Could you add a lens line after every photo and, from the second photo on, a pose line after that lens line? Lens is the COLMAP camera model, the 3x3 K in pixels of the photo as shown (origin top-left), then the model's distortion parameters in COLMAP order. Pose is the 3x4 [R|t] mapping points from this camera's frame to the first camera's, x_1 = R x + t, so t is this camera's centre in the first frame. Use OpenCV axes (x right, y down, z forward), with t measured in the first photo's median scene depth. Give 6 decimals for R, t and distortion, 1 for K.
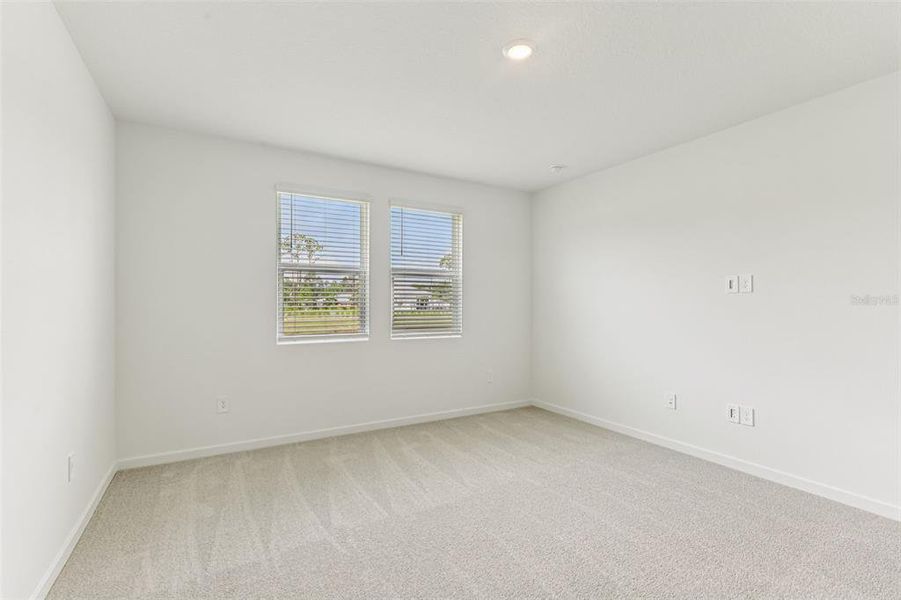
lens RADIAL K [[414.7, 0, 447.0], [0, 414.7, 301.0], [0, 0, 1]] dist [0.003374, 0.000281]
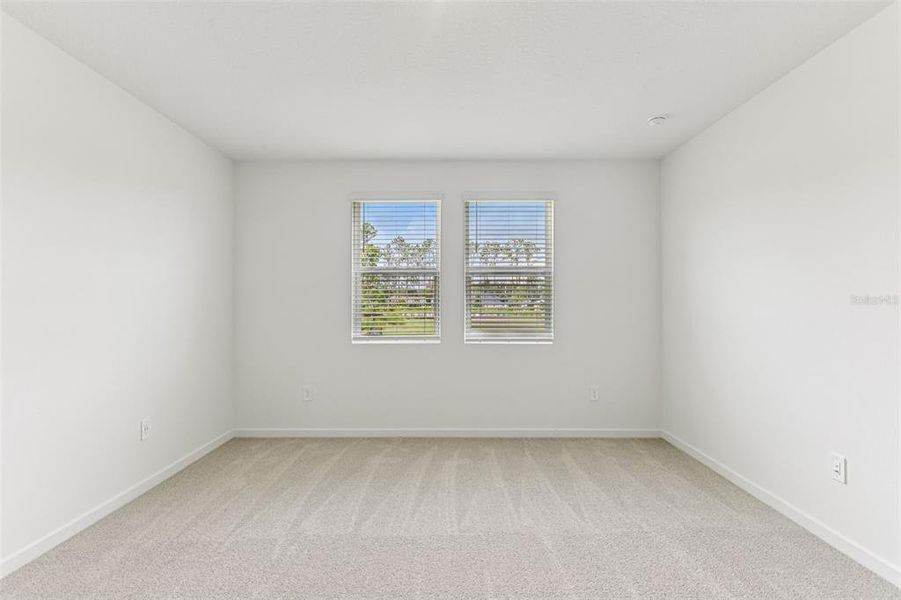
lens RADIAL K [[410.7, 0, 450.5], [0, 410.7, 300.0], [0, 0, 1]] dist [0.001513, -0.000049]
pose [[0.866980, -0.006811, -0.498296, 0.328018], [0.004574, 0.999973, -0.005709, 0.000470], [0.498321, 0.002670, 0.866988, 0.195797]]
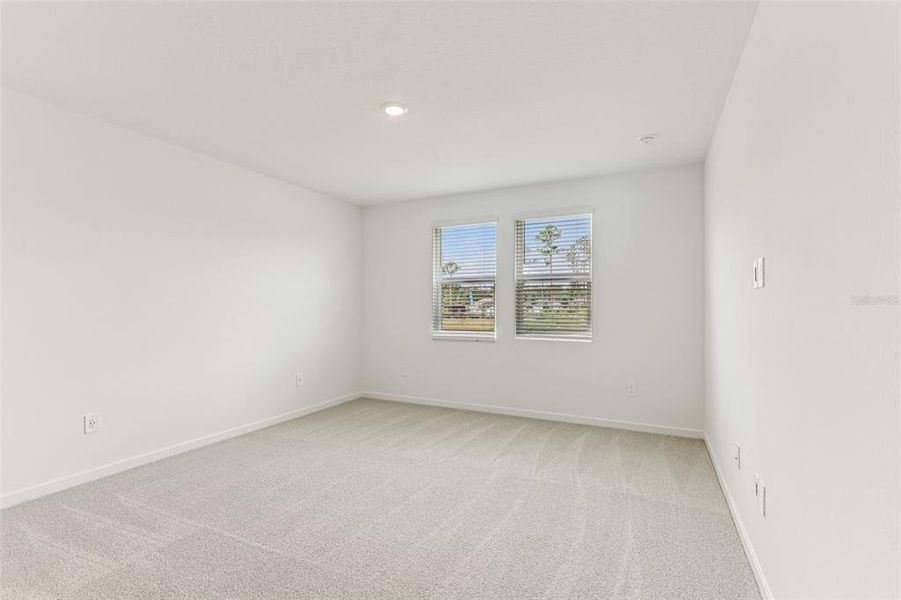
lens RADIAL K [[410.7, 0, 450.5], [0, 410.7, 300.0], [0, 0, 1]] dist [0.001513, -0.000049]
pose [[0.565037, -0.011906, -0.824980, 0.757747], [0.001538, 0.999909, -0.013378, 0.003557], [0.825064, 0.006290, 0.565004, 0.238533]]
